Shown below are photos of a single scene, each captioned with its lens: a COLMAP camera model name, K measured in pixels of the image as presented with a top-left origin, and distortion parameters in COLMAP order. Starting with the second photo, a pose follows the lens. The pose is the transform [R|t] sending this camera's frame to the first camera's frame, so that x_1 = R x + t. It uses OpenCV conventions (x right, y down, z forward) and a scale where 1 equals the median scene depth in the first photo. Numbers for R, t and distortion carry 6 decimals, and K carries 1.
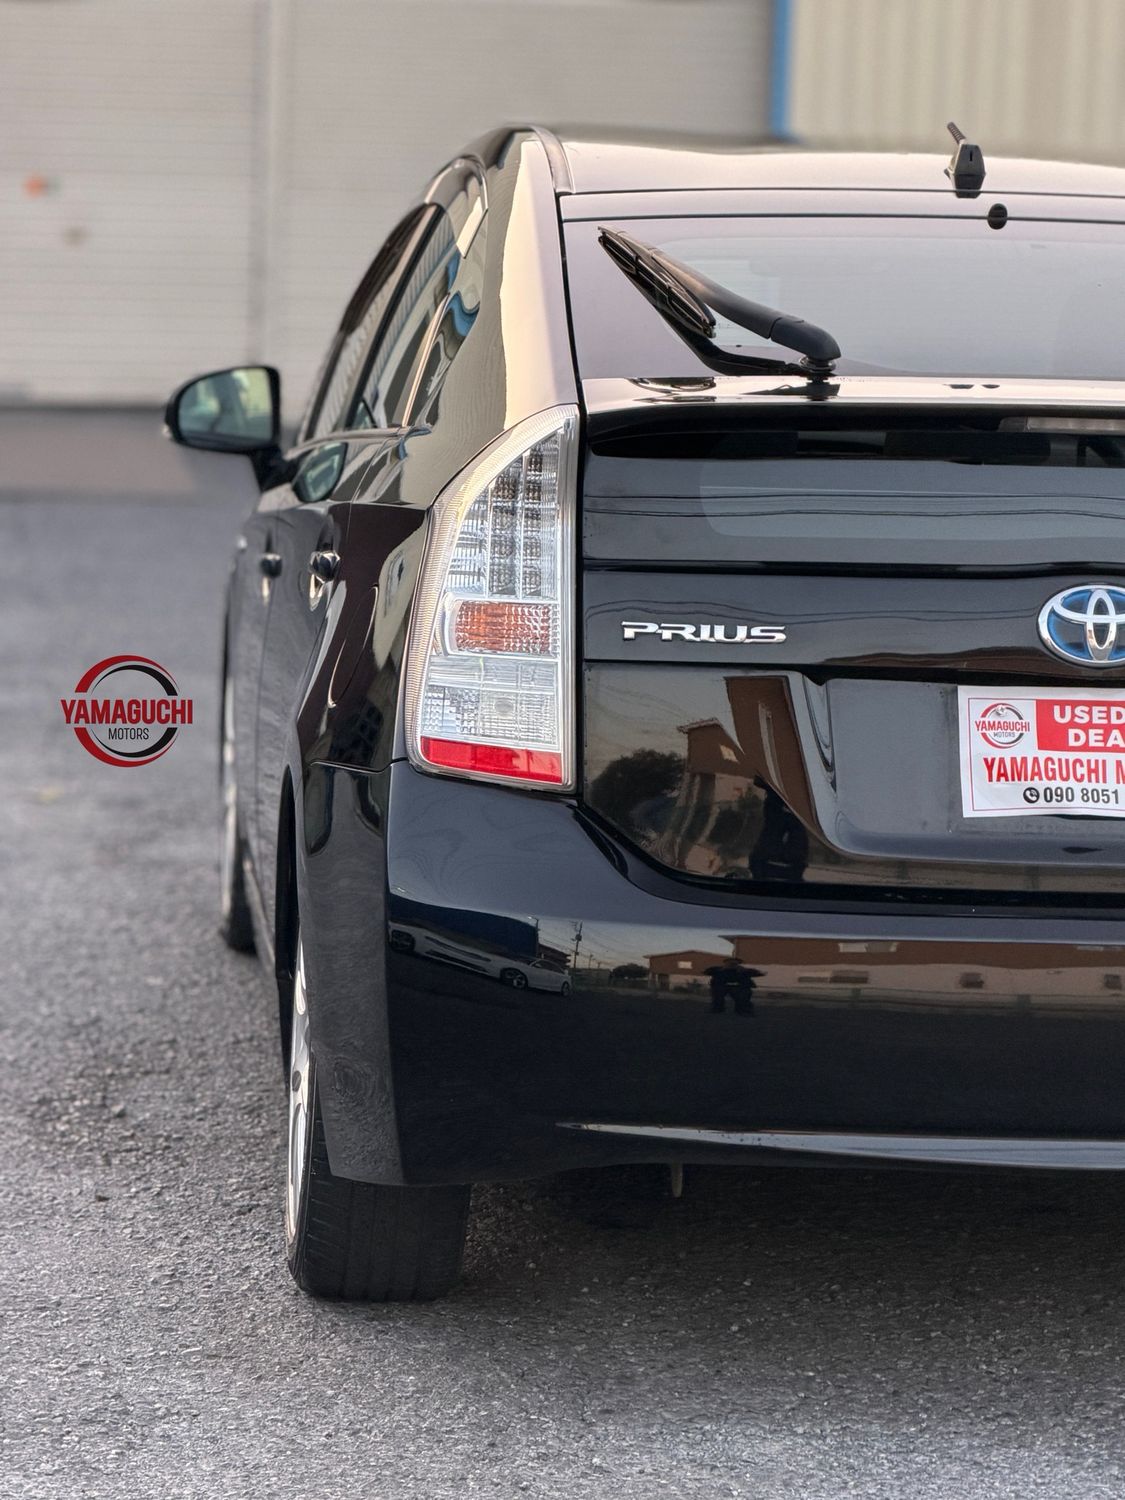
lens RADIAL K [[5942.0, 0, 562.5], [0, 5942.0, 750.0], [0, 0, 1]] dist [0.358854, -7.111355]
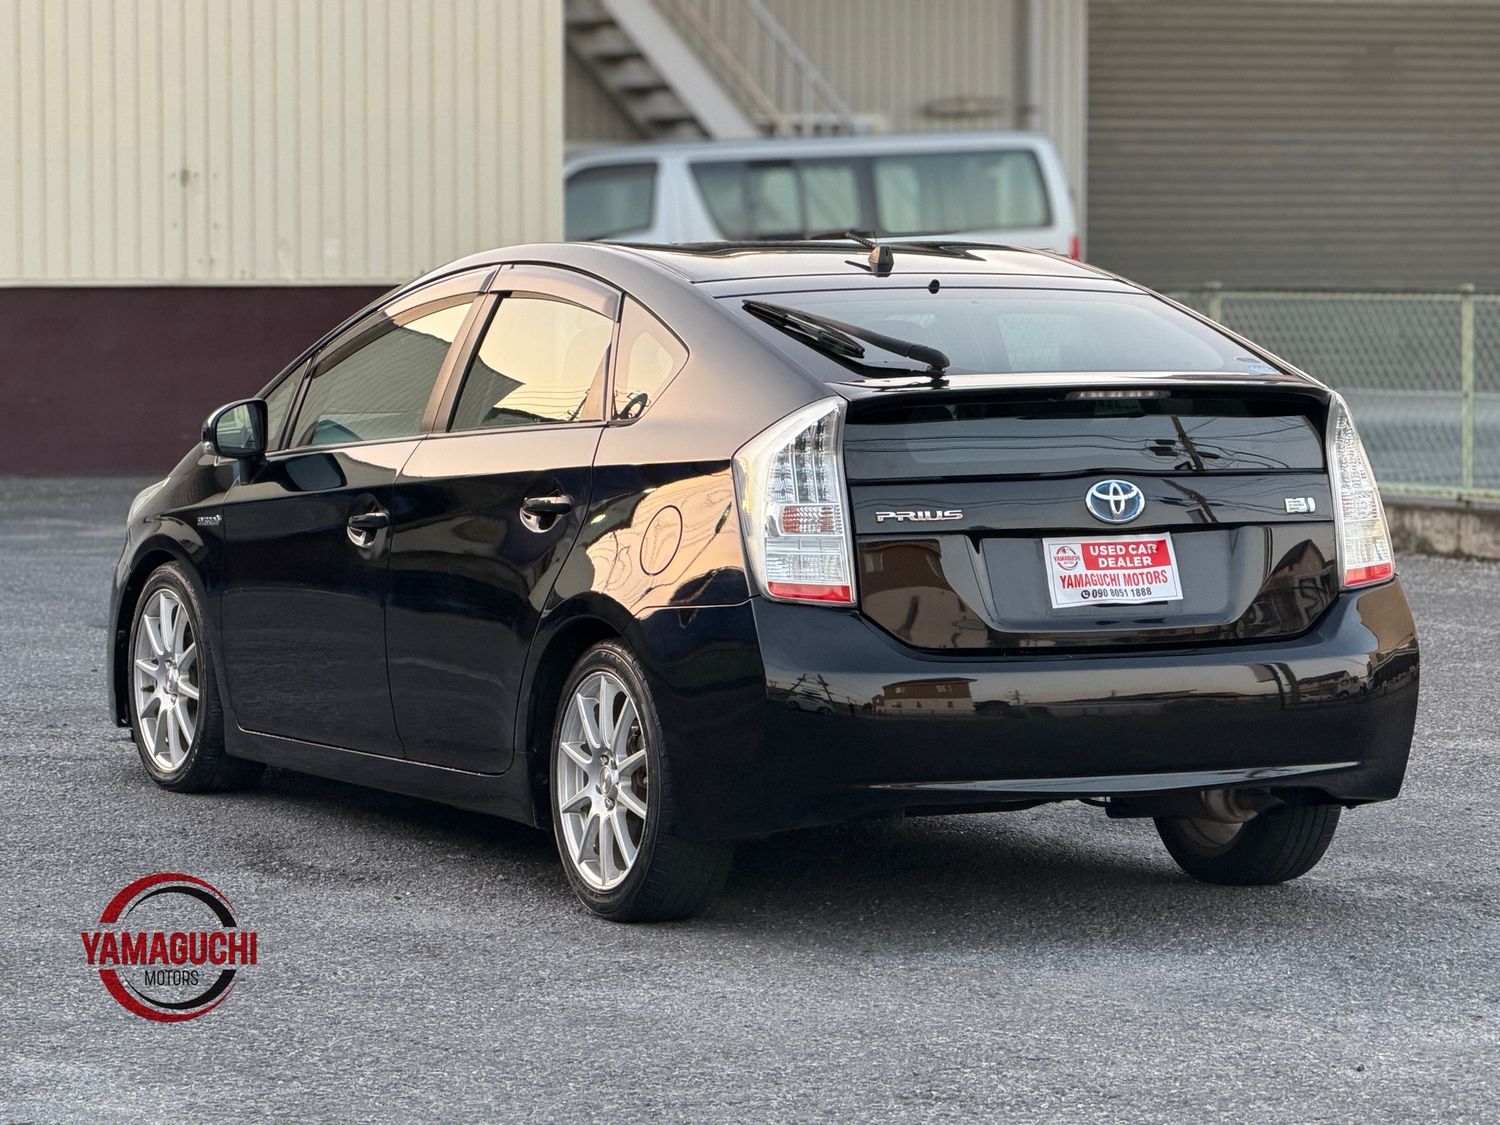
lens RADIAL K [[5942.0, 0, 750.0], [0, 5942.0, 562.5], [0, 0, 1]] dist [0.358854, -7.111355]
pose [[0.934199, -0.053071, 0.352782, -0.671951], [0.067381, 0.997323, -0.028398, 0.043226], [-0.350330, 0.050300, 0.935275, -0.699216]]
